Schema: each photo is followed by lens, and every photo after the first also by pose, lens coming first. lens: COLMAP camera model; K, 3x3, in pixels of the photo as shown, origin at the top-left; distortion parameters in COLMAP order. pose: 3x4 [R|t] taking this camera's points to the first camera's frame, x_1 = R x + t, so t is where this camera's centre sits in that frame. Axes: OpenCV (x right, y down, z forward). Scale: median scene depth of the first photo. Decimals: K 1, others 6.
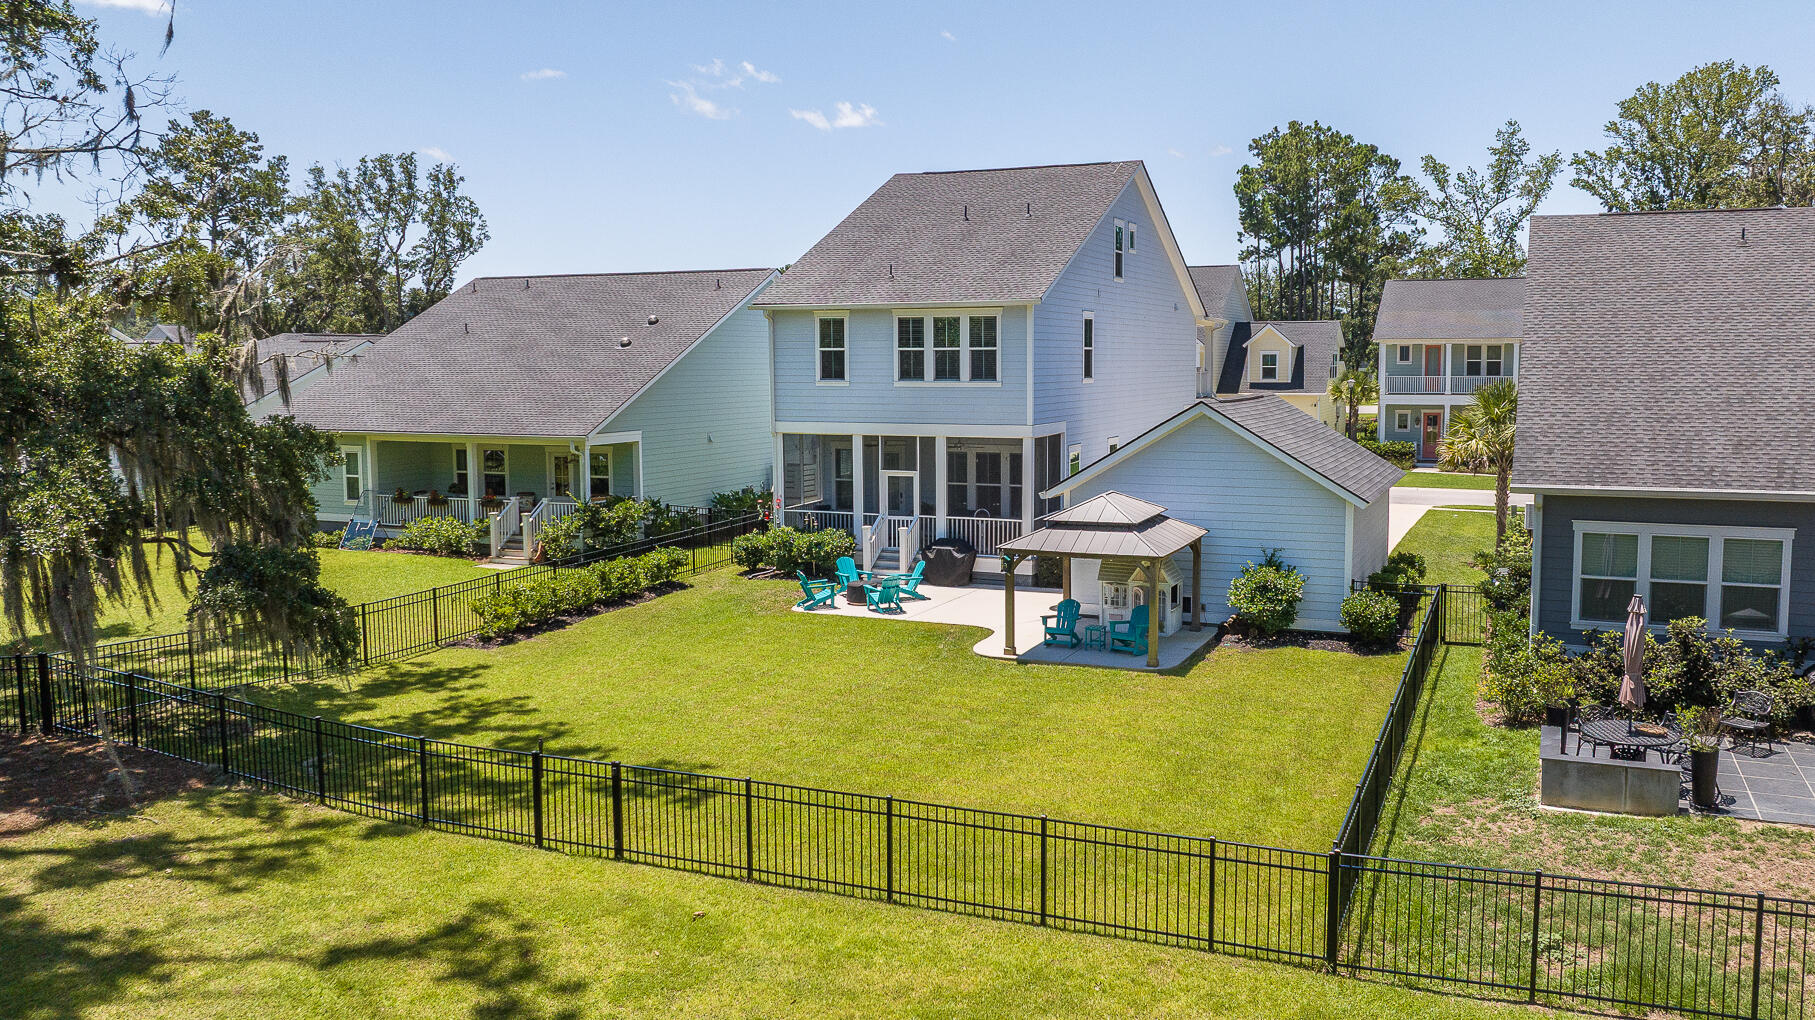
lens RADIAL K [[1385.9, 0, 971.3], [0, 1385.9, 491.6], [0, 0, 1]] dist [-0.013922, -0.001626]
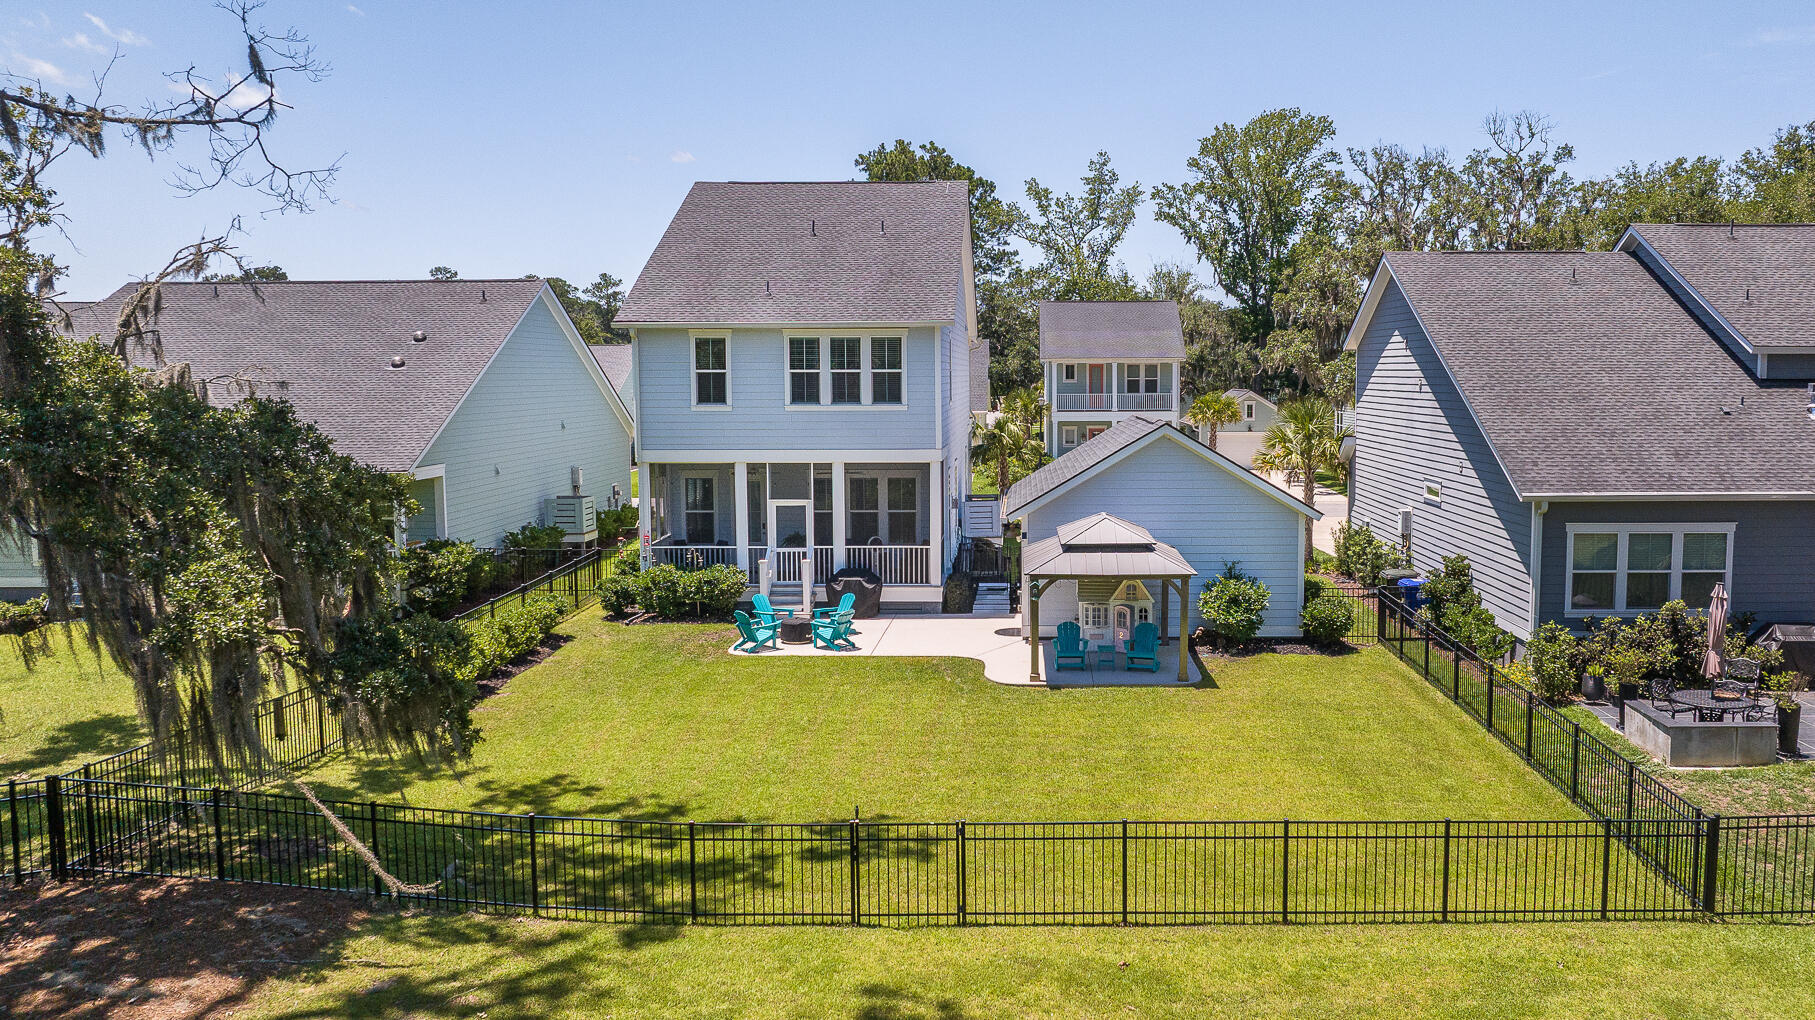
lens RADIAL K [[1423.7, 0, 1002.5], [0, 1423.7, 508.0], [0, 0, 1]] dist [-0.010853, -0.000173]
pose [[0.928790, -0.035133, 0.368937, -0.278945], [0.035934, 0.999343, 0.004704, -0.008968], [-0.368859, 0.008888, 0.929443, 0.046818]]
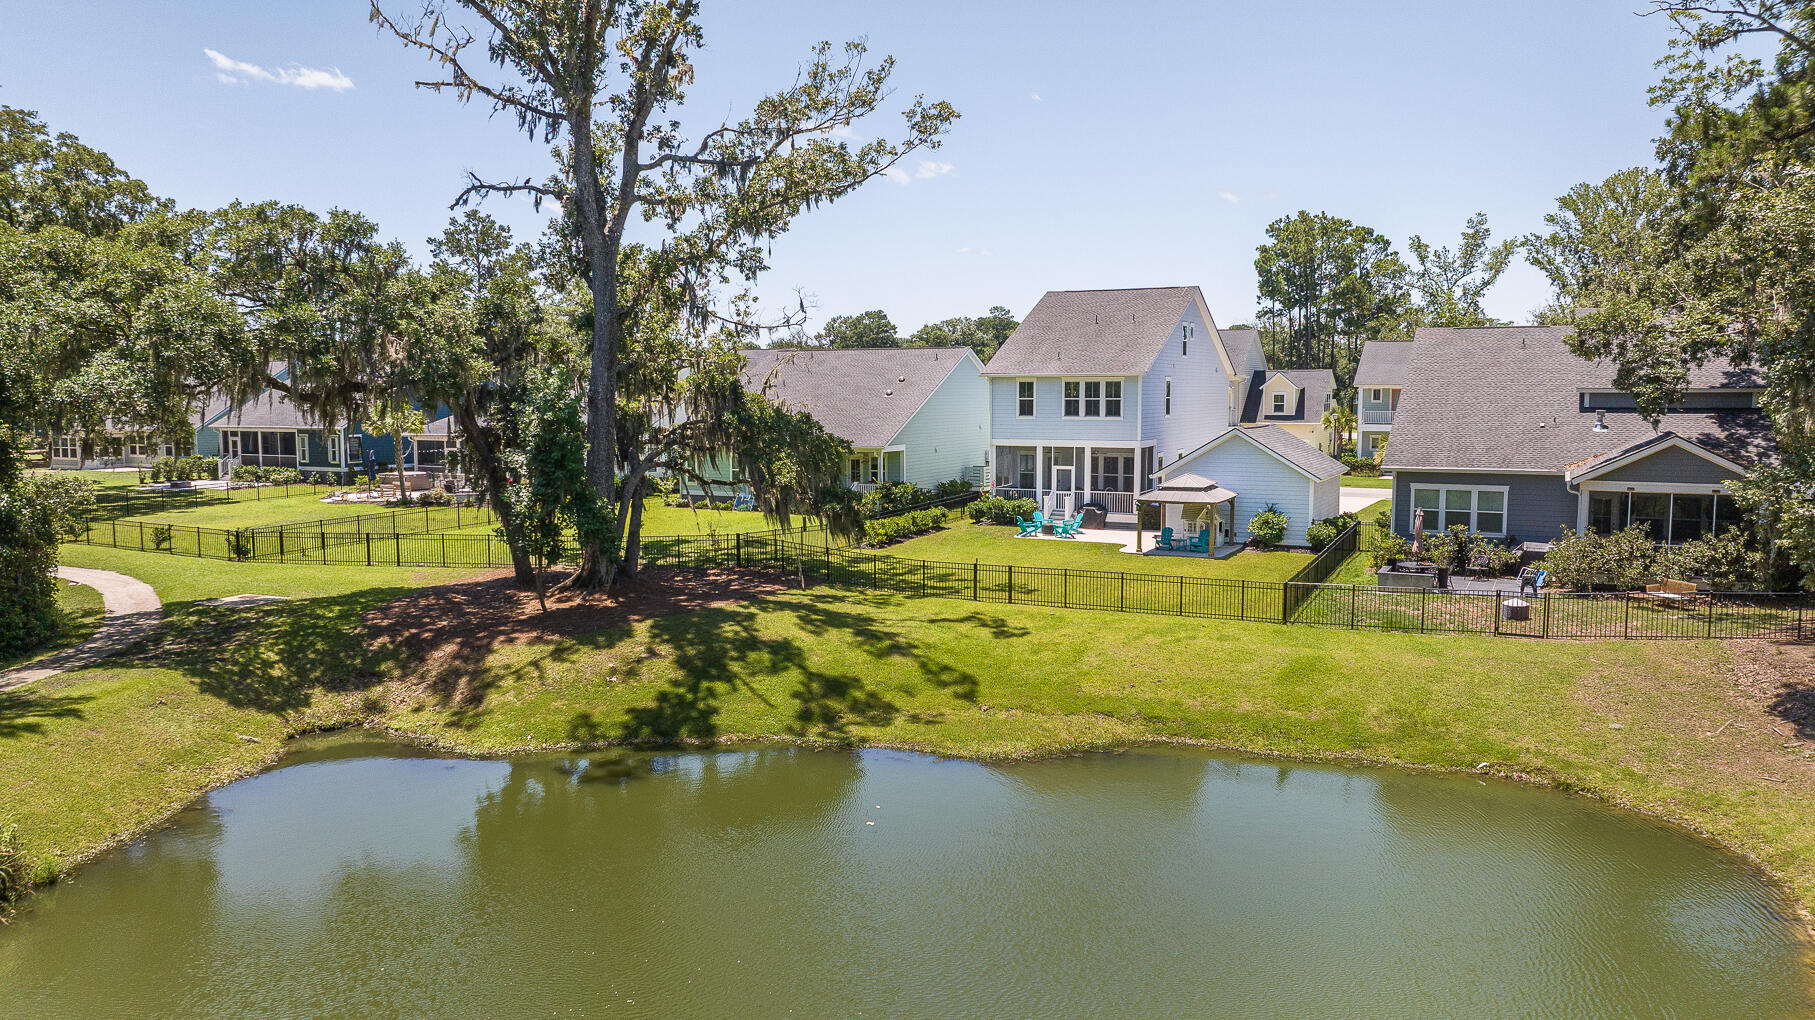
lens RADIAL K [[1293.2, 0, 907.5], [0, 1293.2, 510.0], [0, 0, 1]] dist [-0.023153, 0.005027]
pose [[0.997230, 0.007320, -0.074019, -0.131268], [-0.007460, 0.999971, -0.001619, 0.046820], [0.074005, 0.002167, 0.997256, -0.701096]]
